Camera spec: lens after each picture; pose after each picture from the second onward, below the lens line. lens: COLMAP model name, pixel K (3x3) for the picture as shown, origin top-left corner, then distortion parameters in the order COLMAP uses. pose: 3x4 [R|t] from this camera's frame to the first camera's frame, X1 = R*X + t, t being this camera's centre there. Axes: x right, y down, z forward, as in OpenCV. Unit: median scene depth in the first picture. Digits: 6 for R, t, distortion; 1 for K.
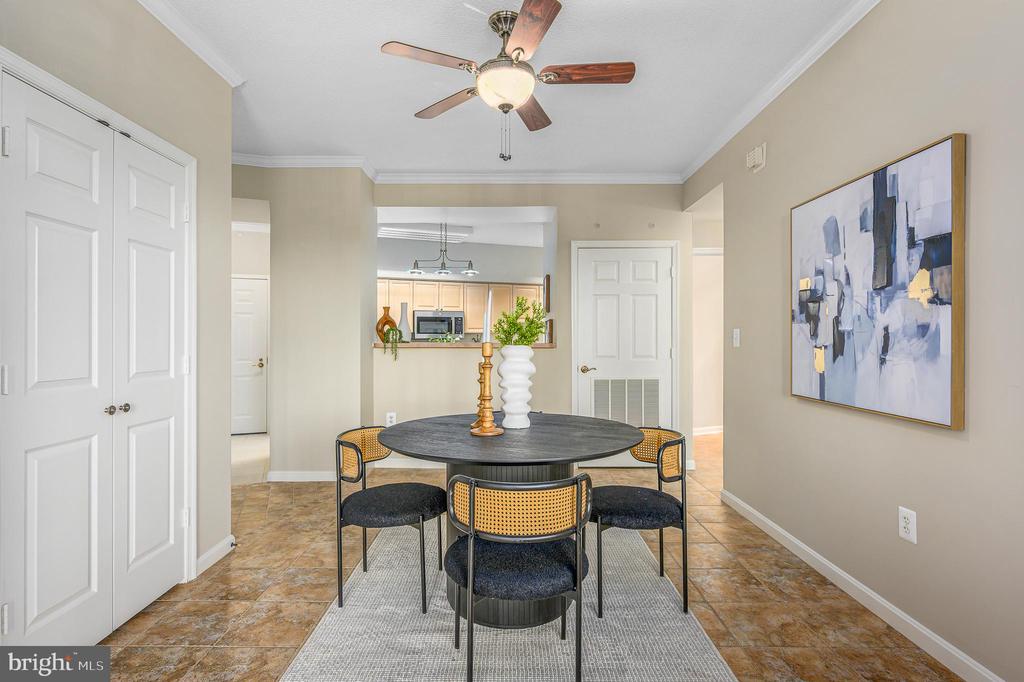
lens RADIAL K [[510.8, 0, 499.0], [0, 510.8, 340.3], [0, 0, 1]] dist [0.002022, 0.000068]
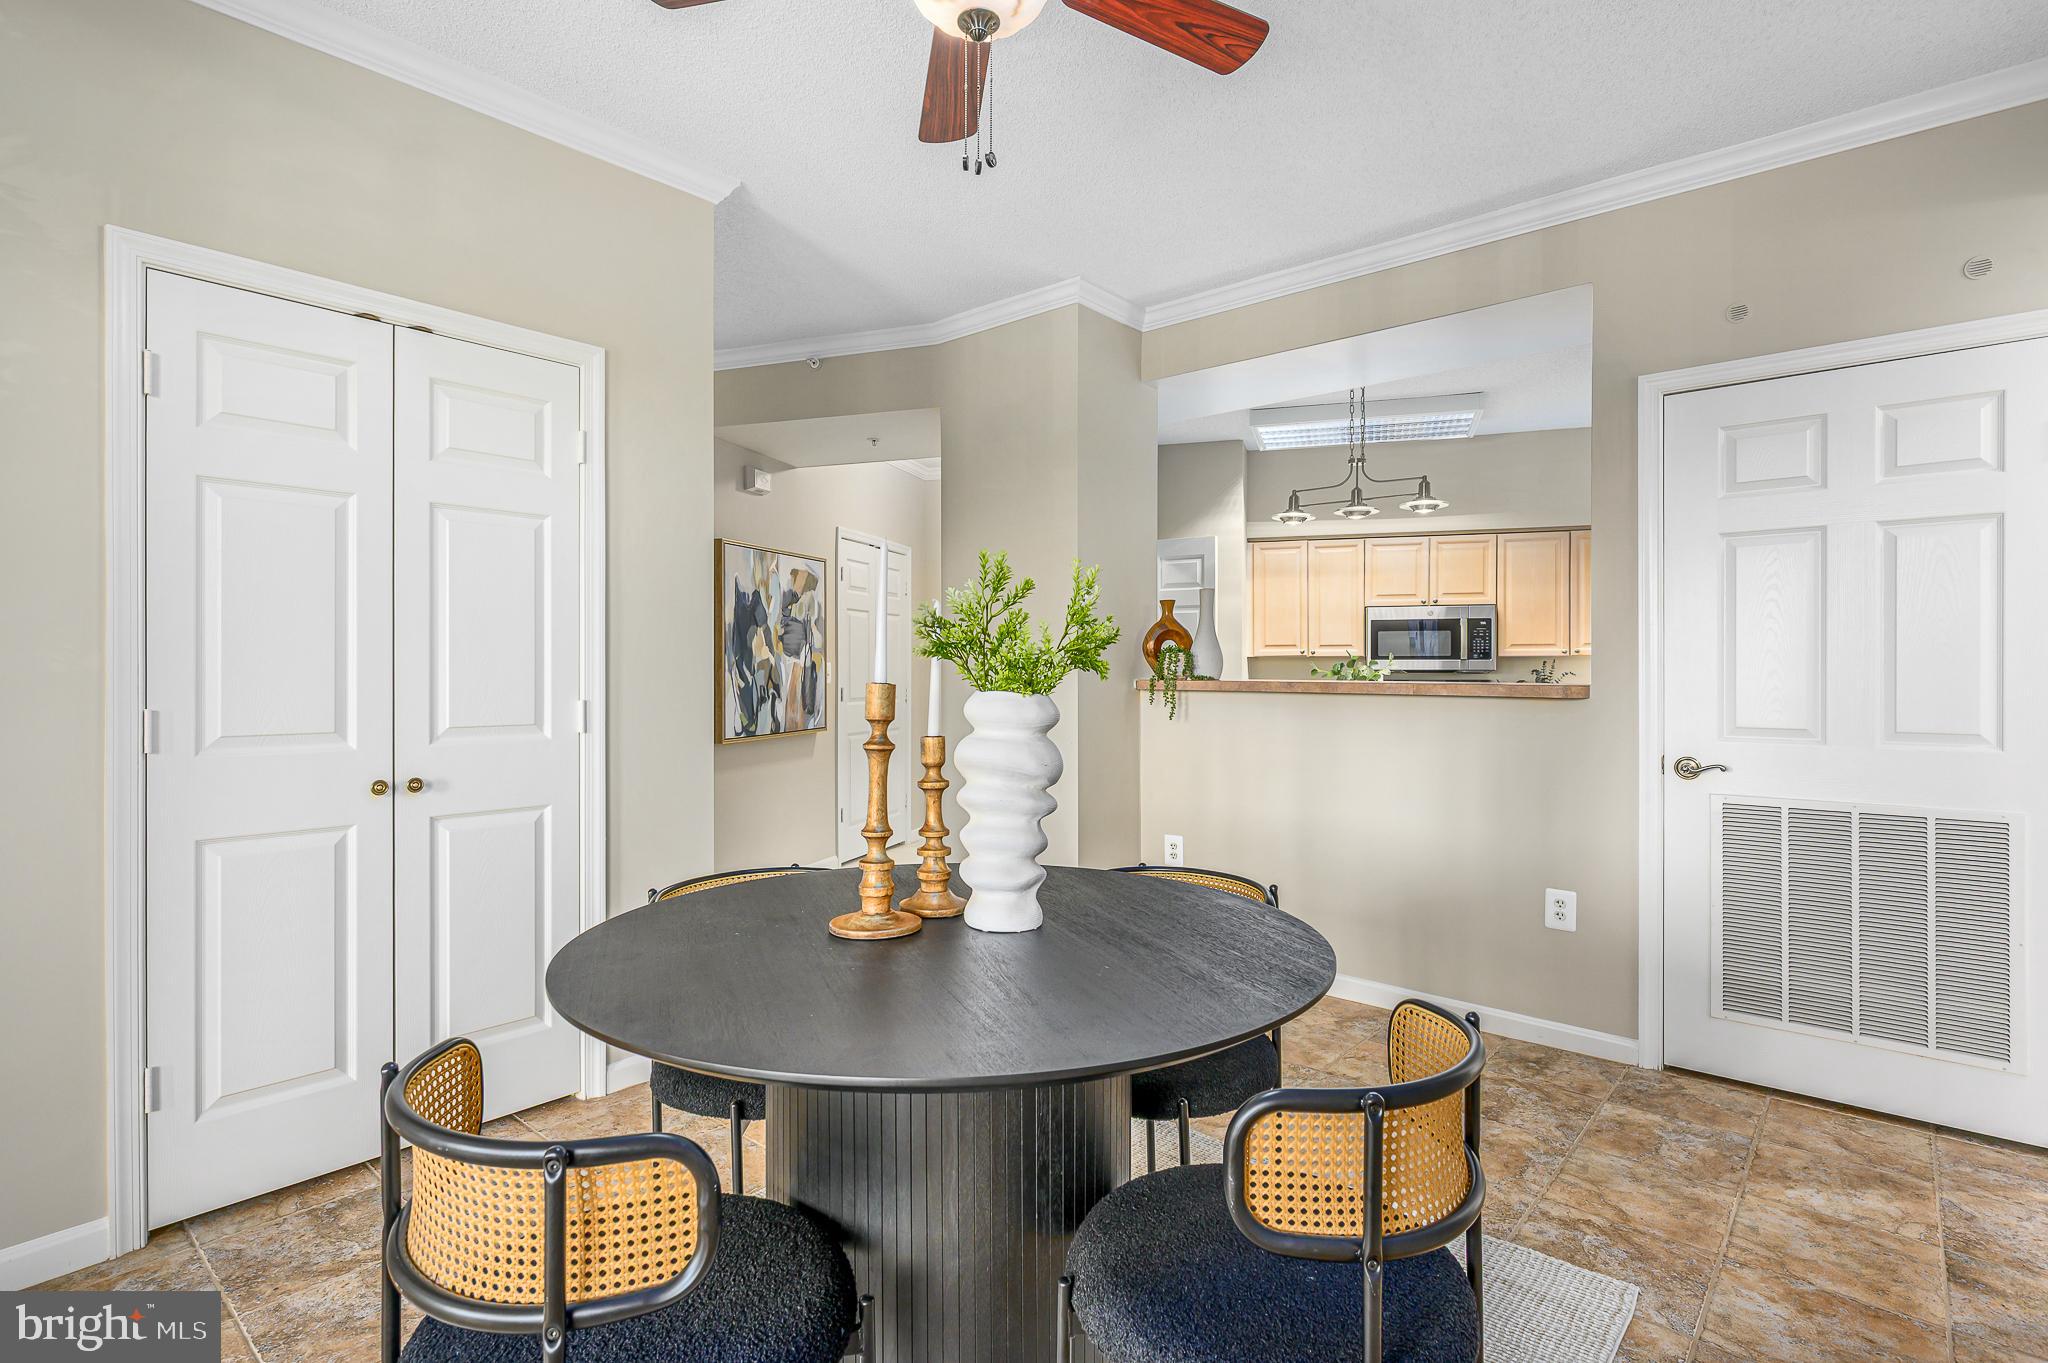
lens RADIAL K [[987.4, 0, 1021.7], [0, 987.4, 673.5], [0, 0, 1]] dist [-0.001614, 0.000276]
pose [[0.765772, 0.005181, -0.643092, 0.246943], [-0.004564, 0.999986, 0.002622, -0.002259], [0.643096, 0.000927, 0.765785, 0.253279]]
